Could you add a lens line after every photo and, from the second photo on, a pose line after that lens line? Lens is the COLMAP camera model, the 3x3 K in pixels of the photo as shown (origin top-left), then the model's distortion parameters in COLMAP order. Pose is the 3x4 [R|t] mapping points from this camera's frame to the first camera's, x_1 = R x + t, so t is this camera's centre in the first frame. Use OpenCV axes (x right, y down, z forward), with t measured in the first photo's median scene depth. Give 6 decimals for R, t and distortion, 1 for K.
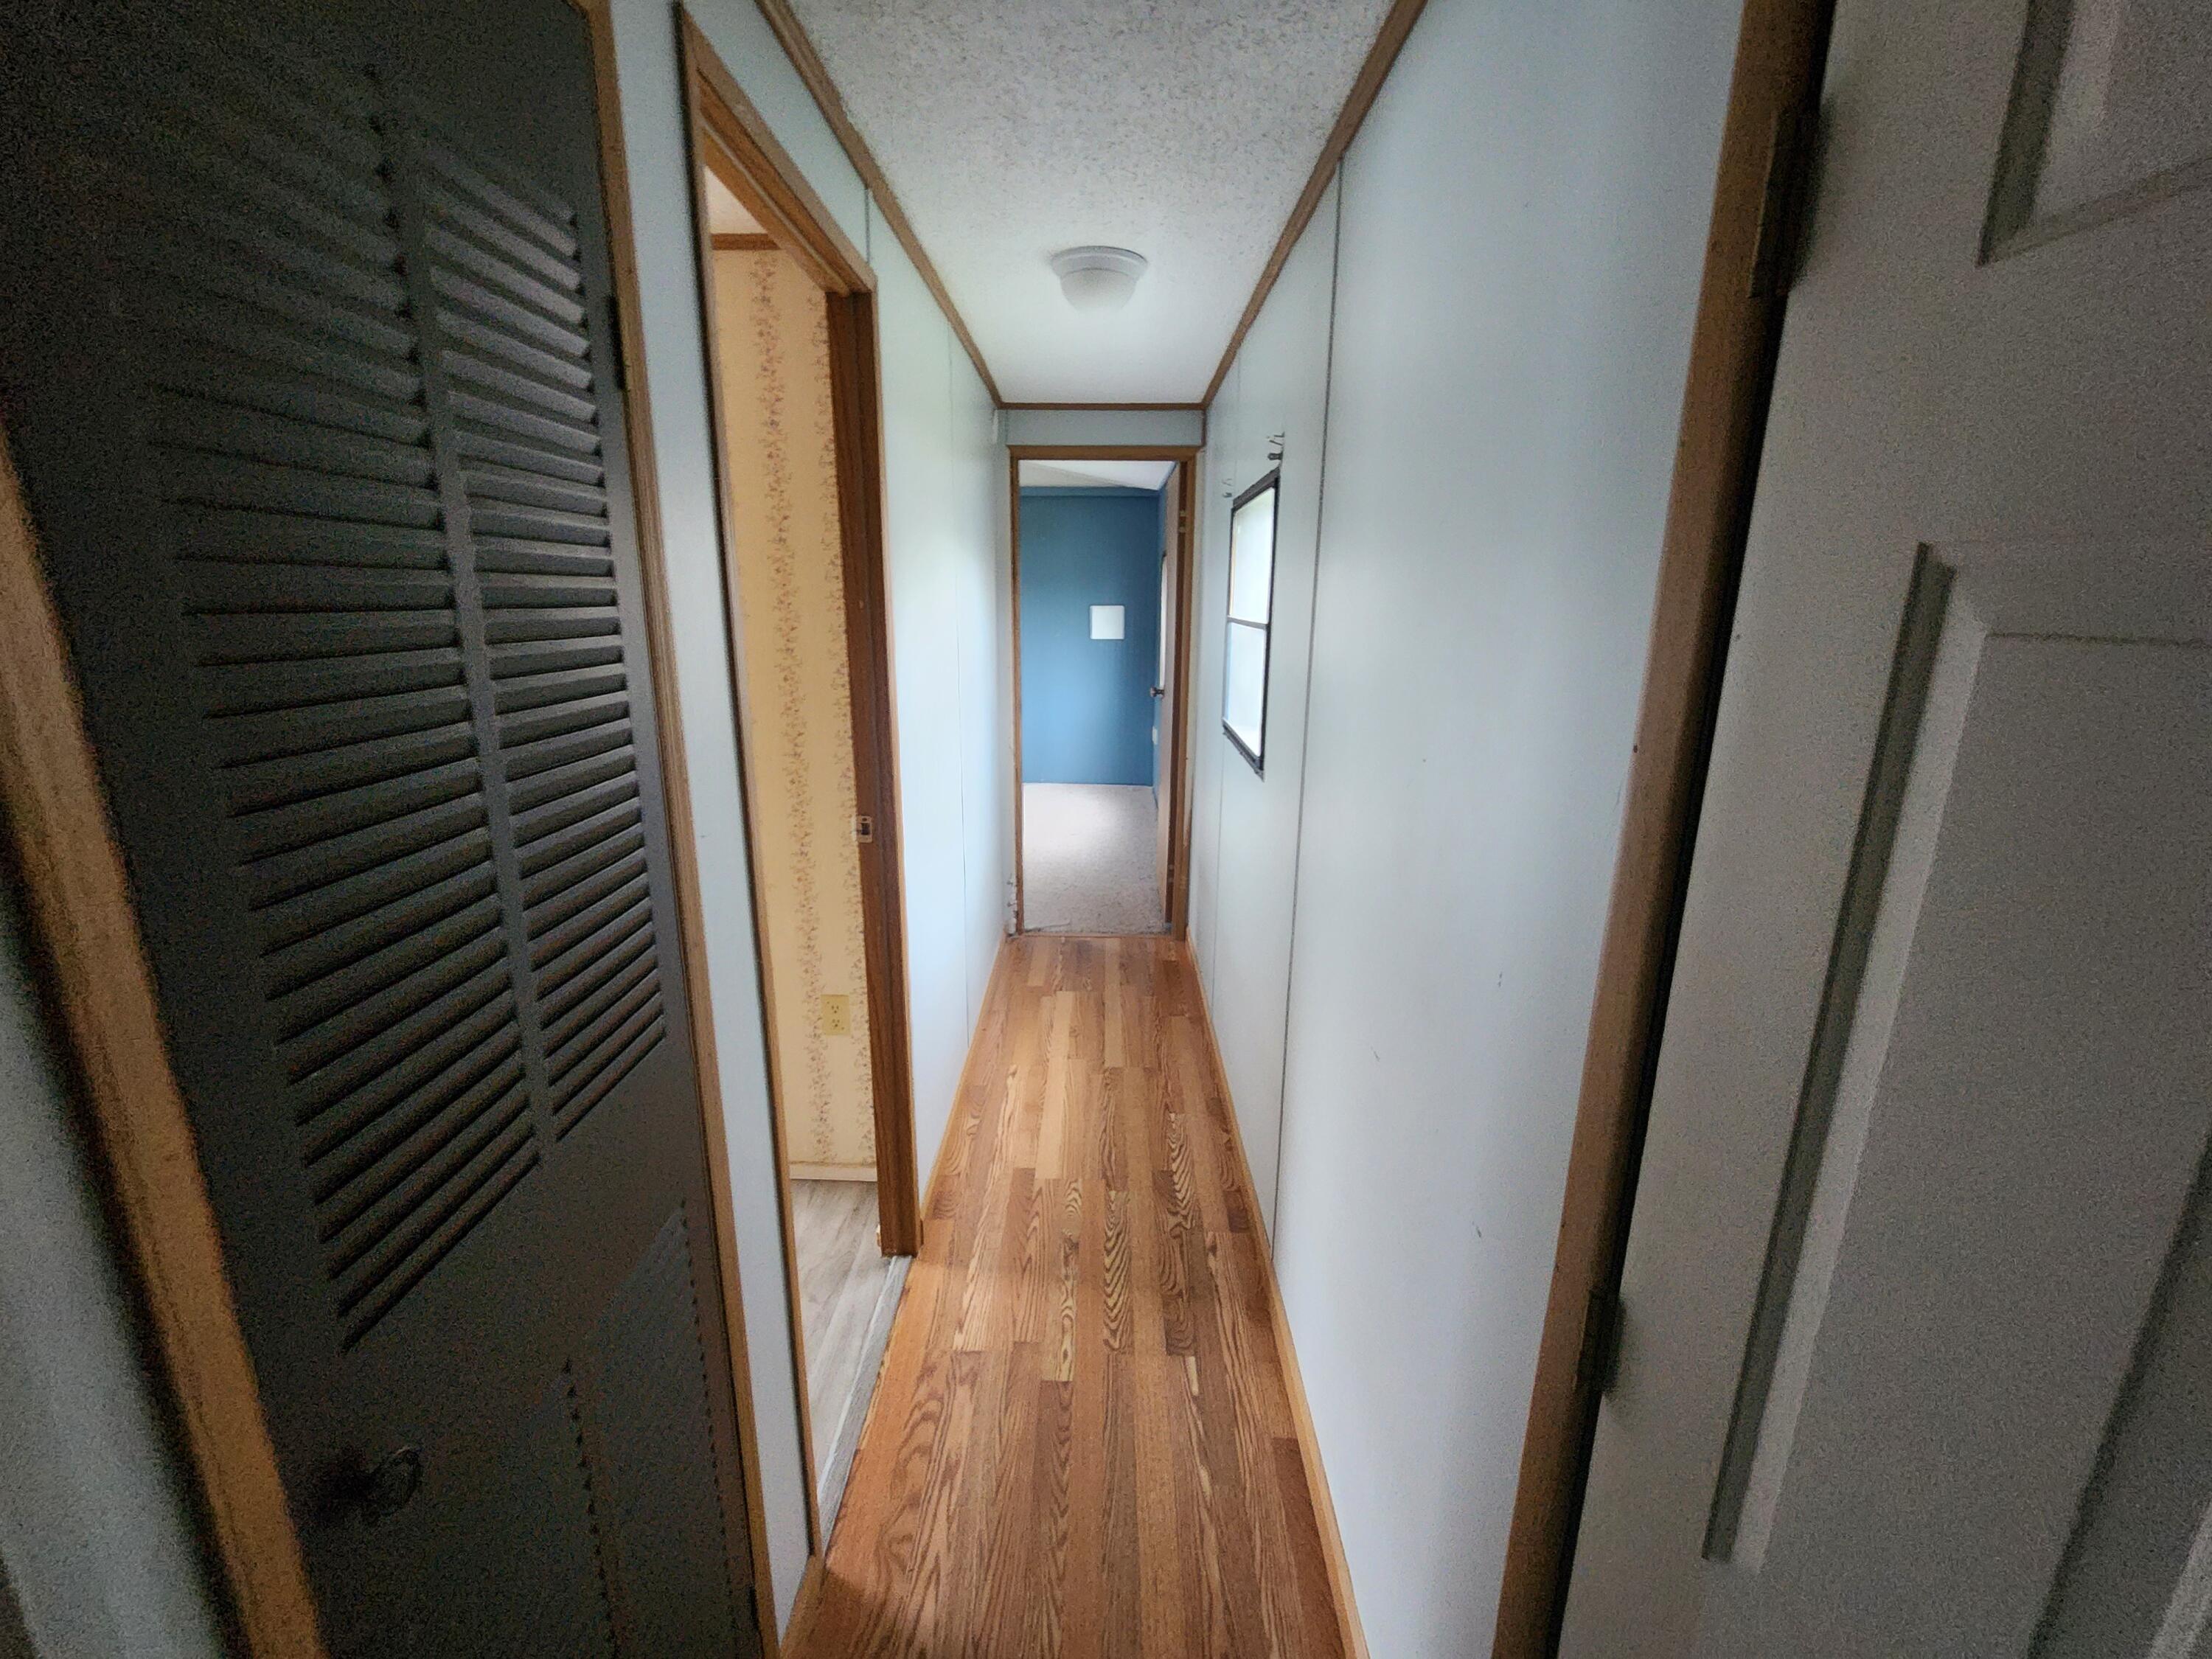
lens RADIAL K [[913.8, 0, 1106.0], [0, 913.8, 829.5], [0, 0, 1]] dist [-0.001272, -0.000584]
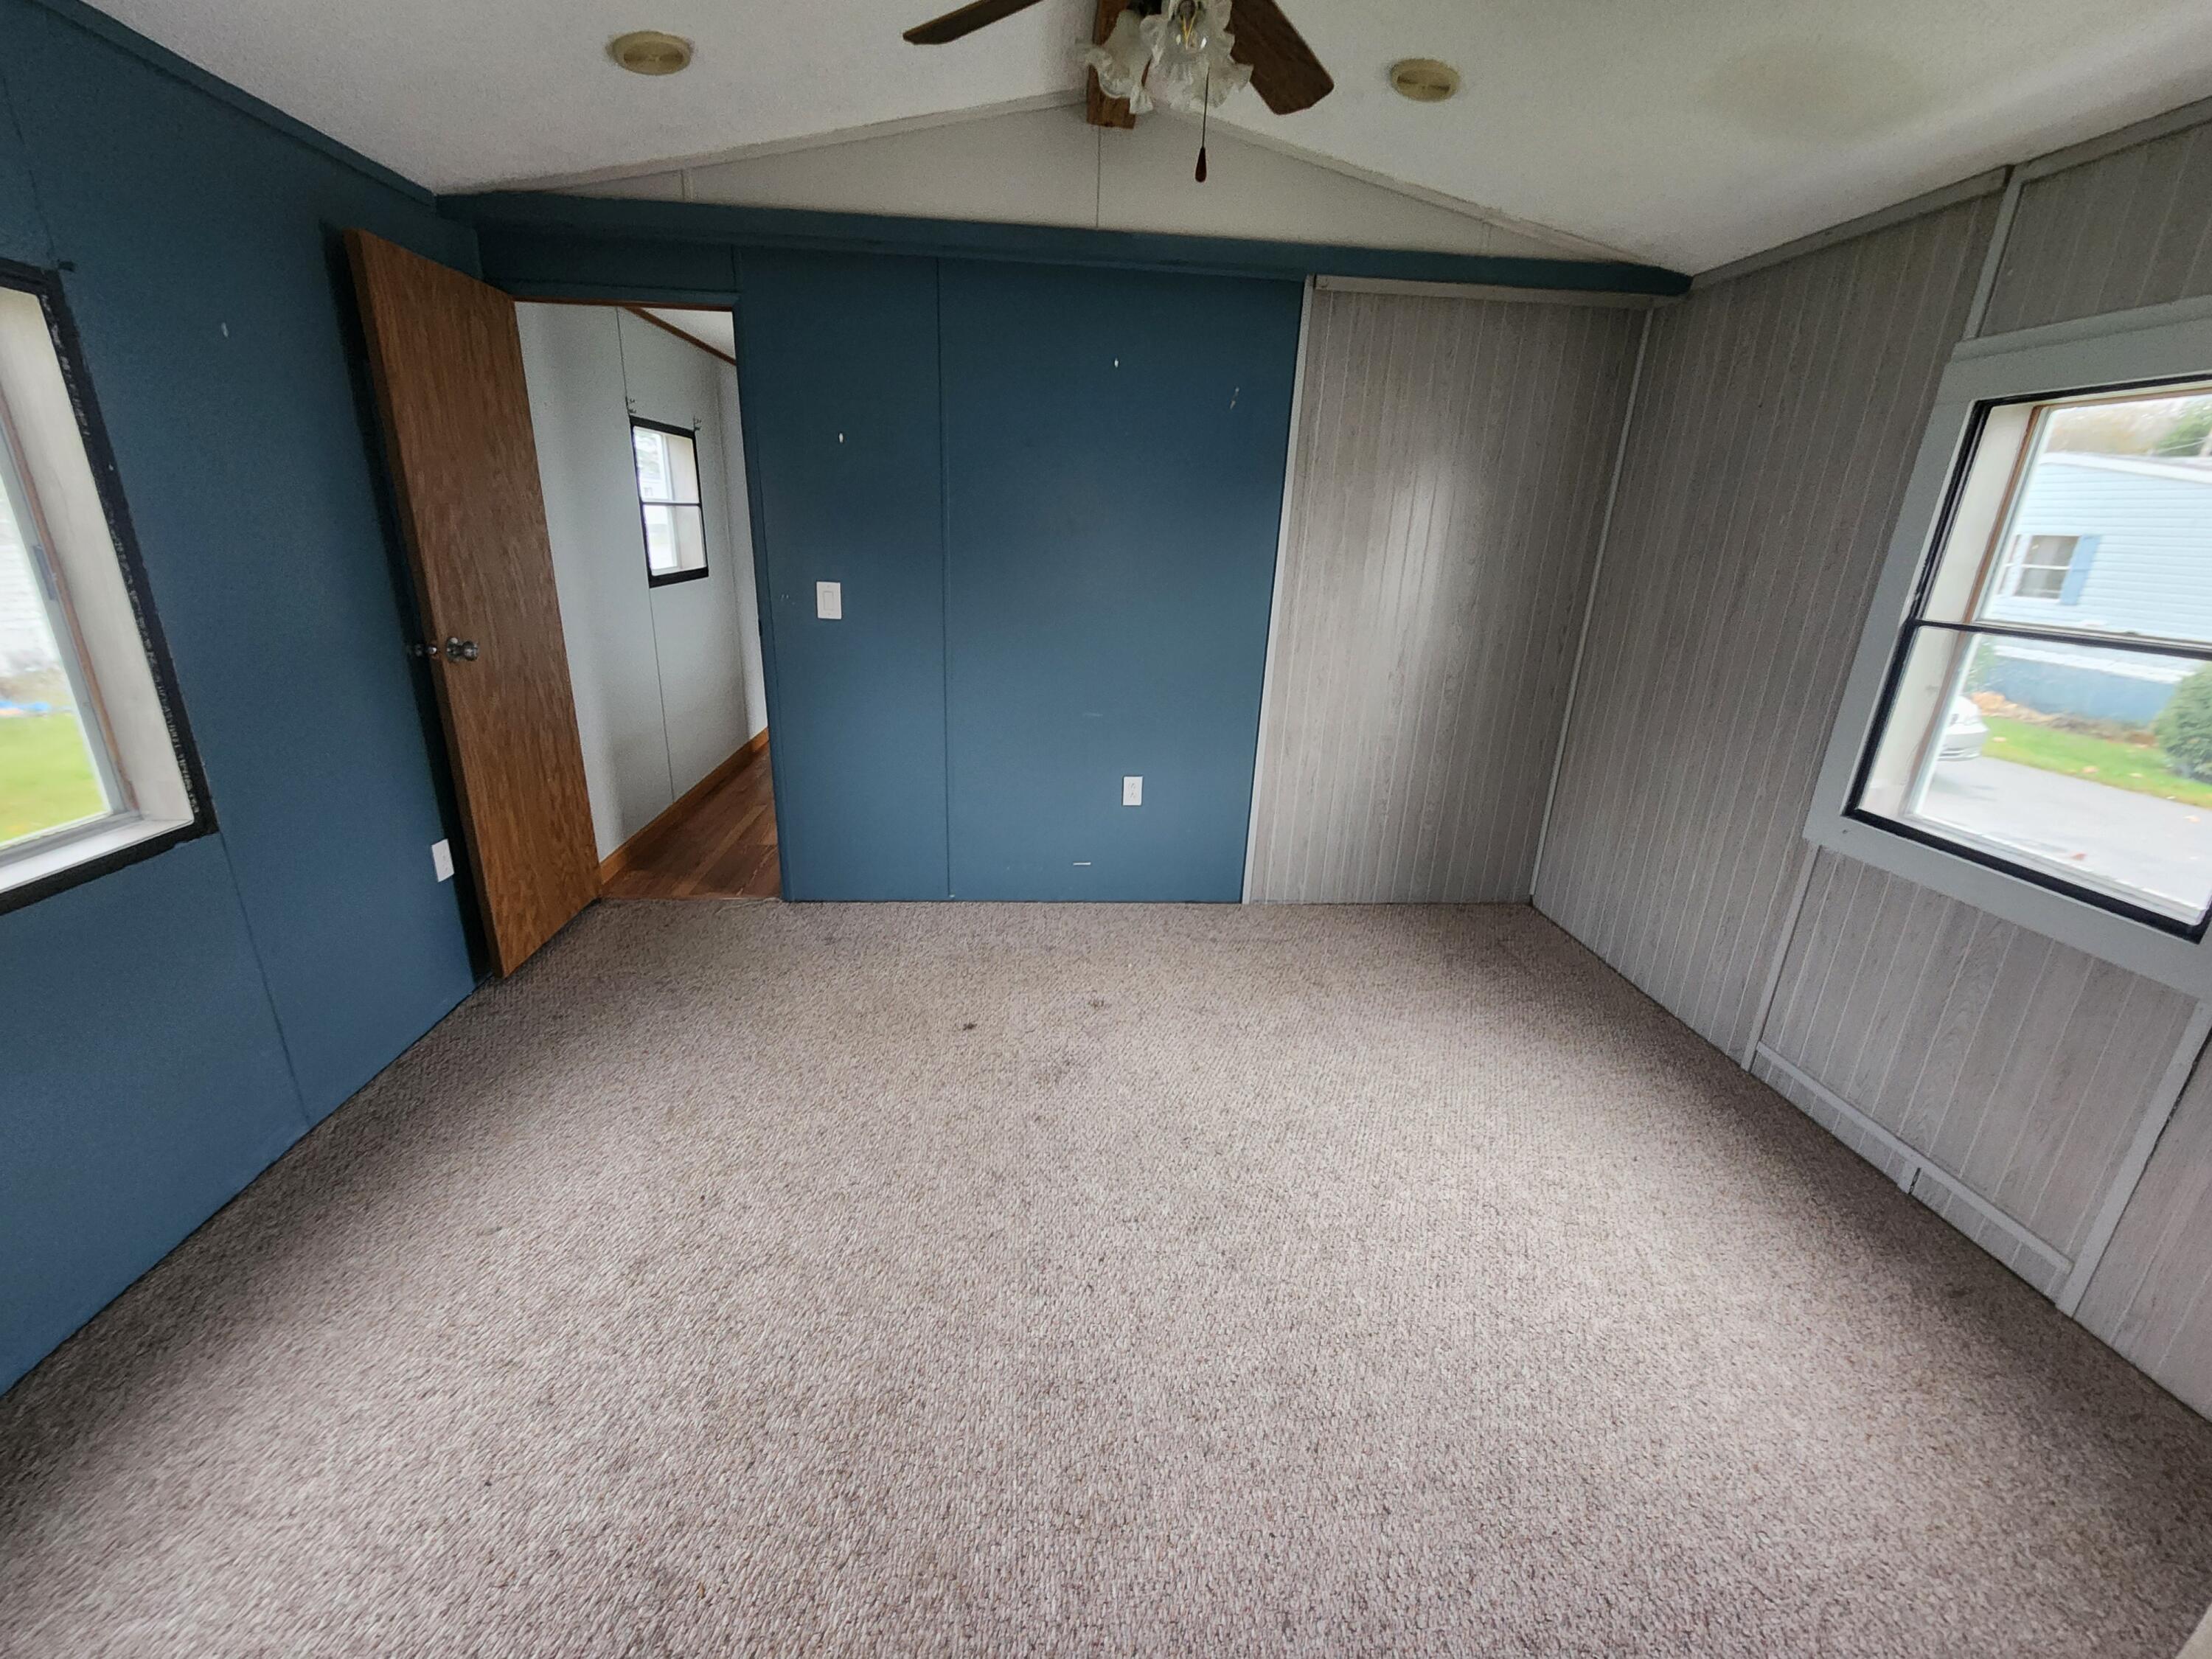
lens RADIAL K [[913.8, 0, 1106.0], [0, 913.8, 829.5], [0, 0, 1]] dist [-0.001272, -0.000584]
pose [[-0.996686, -0.018396, -0.079236, -0.338684], [-0.058933, 0.834728, 0.547499, -0.443172], [0.056069, 0.550355, -0.833046, 1.770091]]
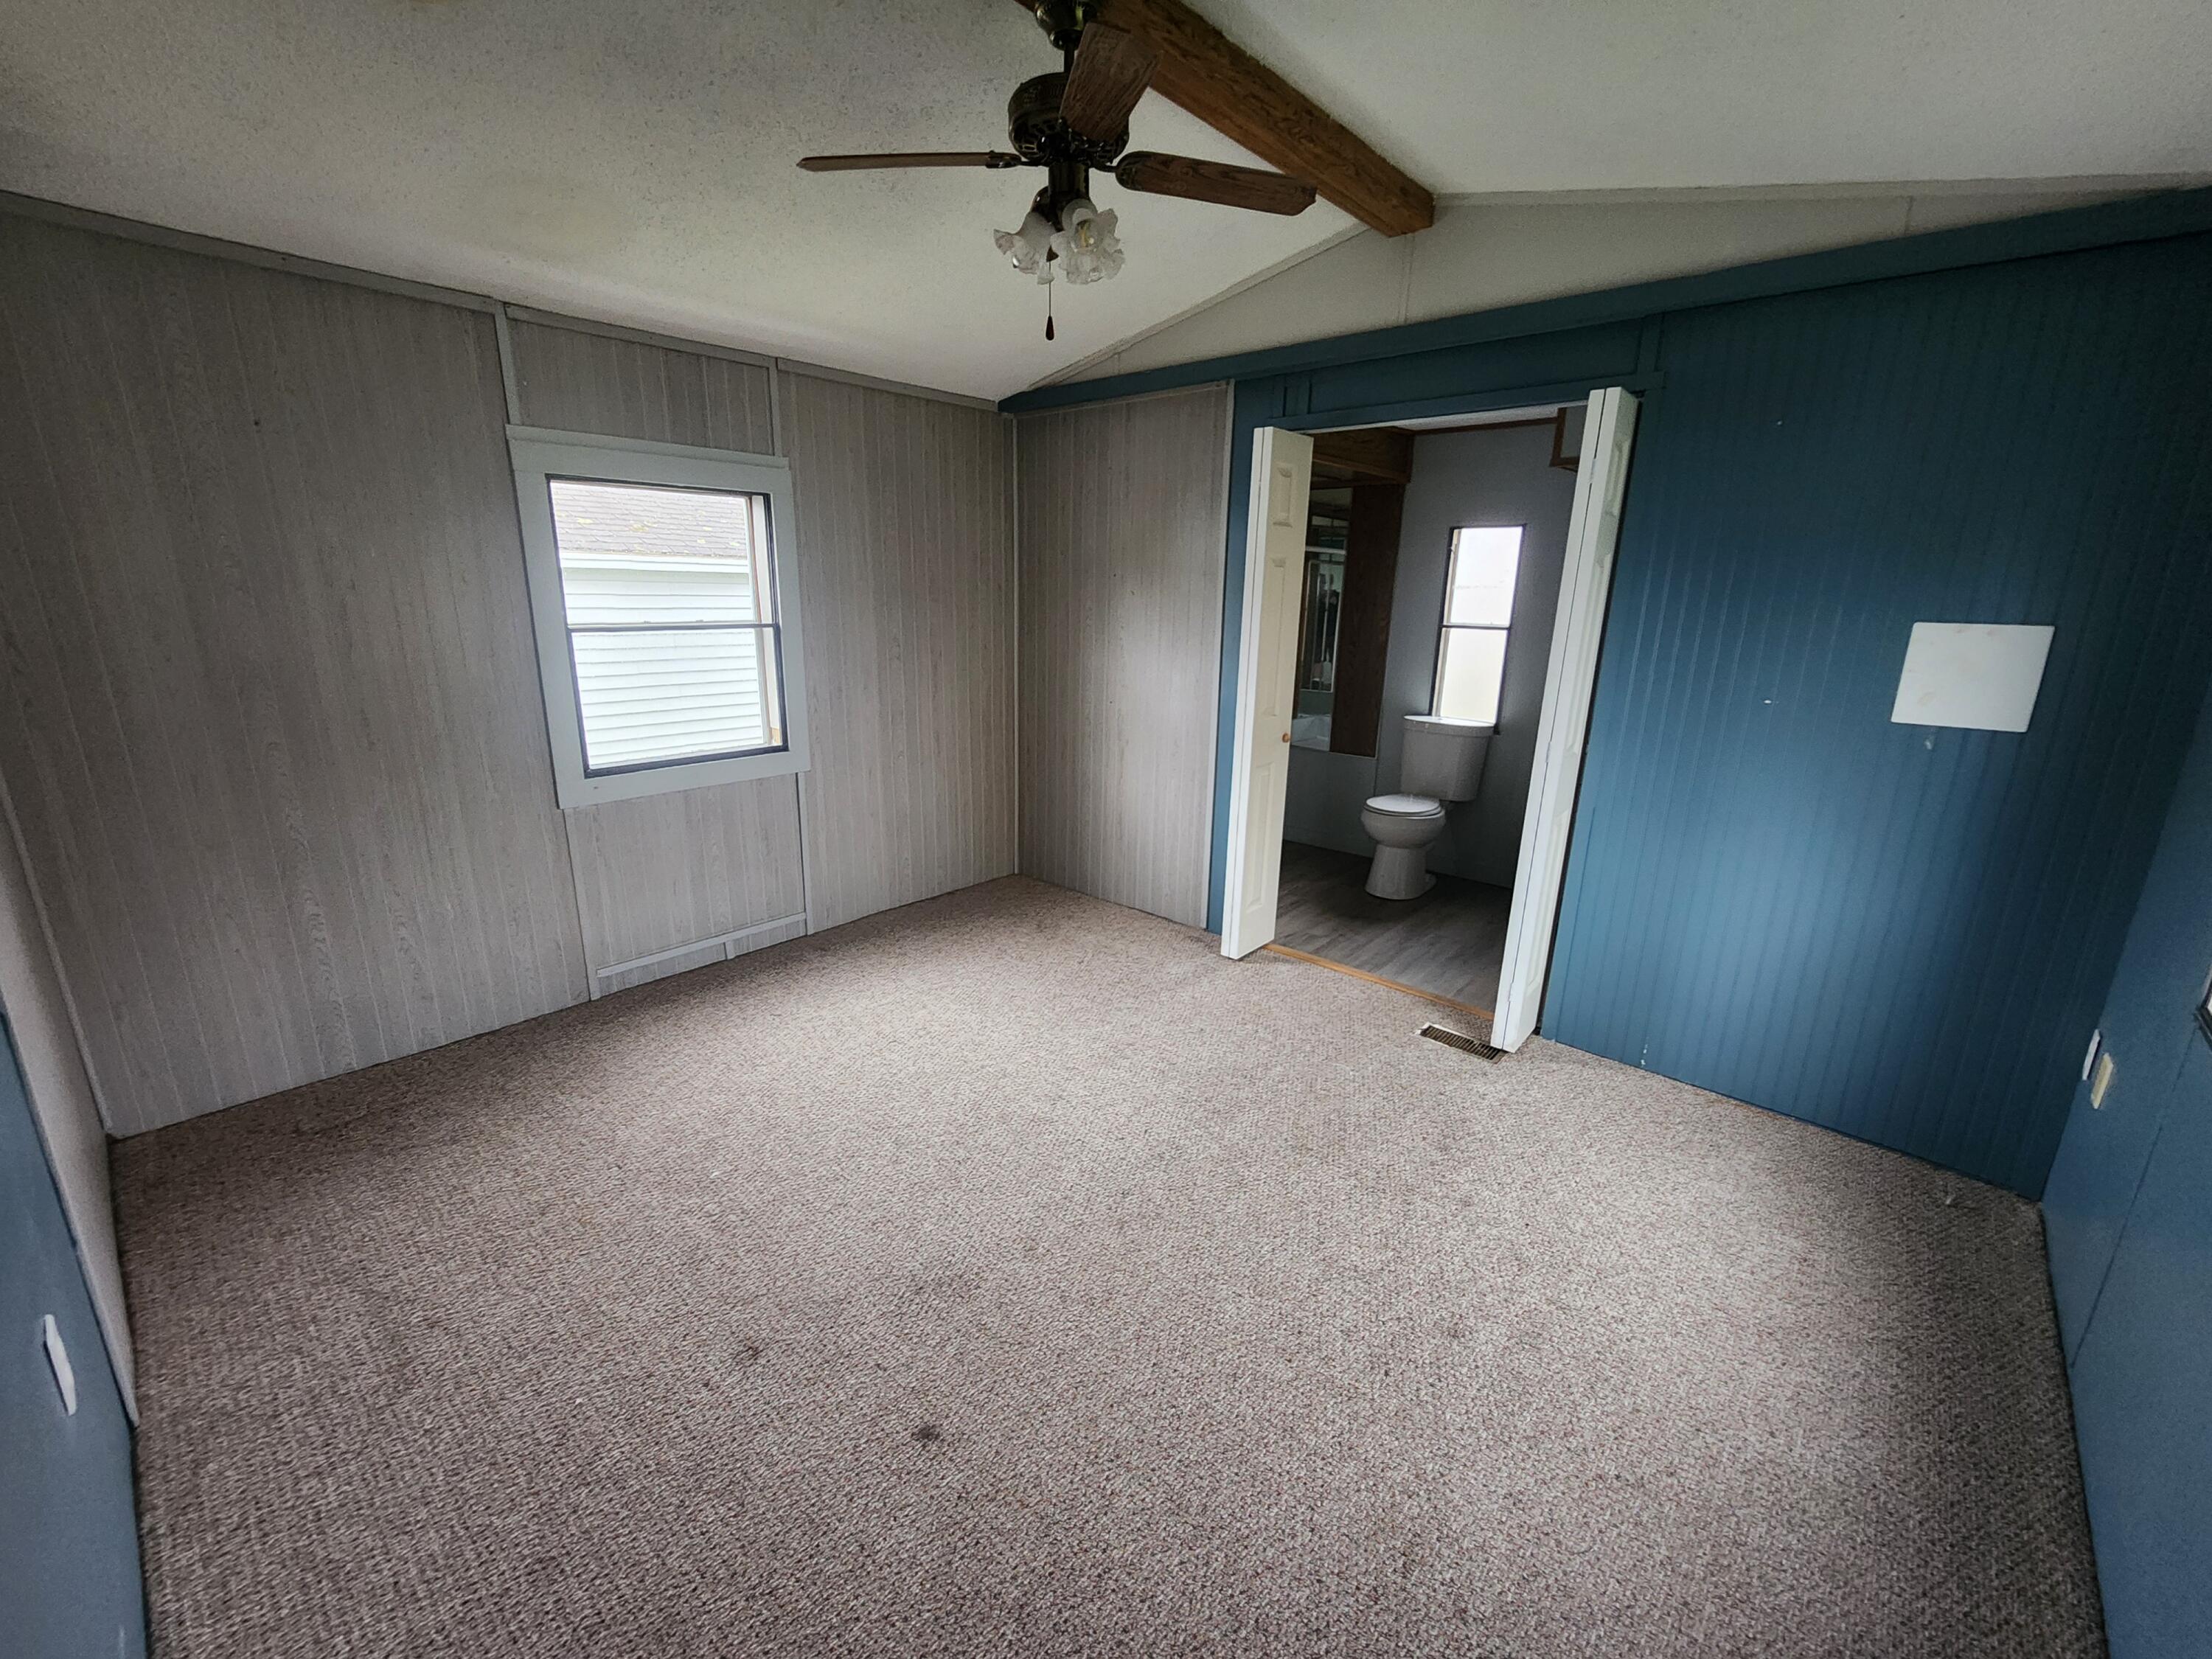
lens RADIAL K [[913.8, 0, 1106.0], [0, 913.8, 829.5], [0, 0, 1]] dist [-0.001272, -0.000584]
pose [[0.745121, 0.178264, -0.642663, -0.014414], [-0.181688, 0.981426, 0.061577, -0.238505], [0.641704, 0.070882, 0.763670, 0.981404]]
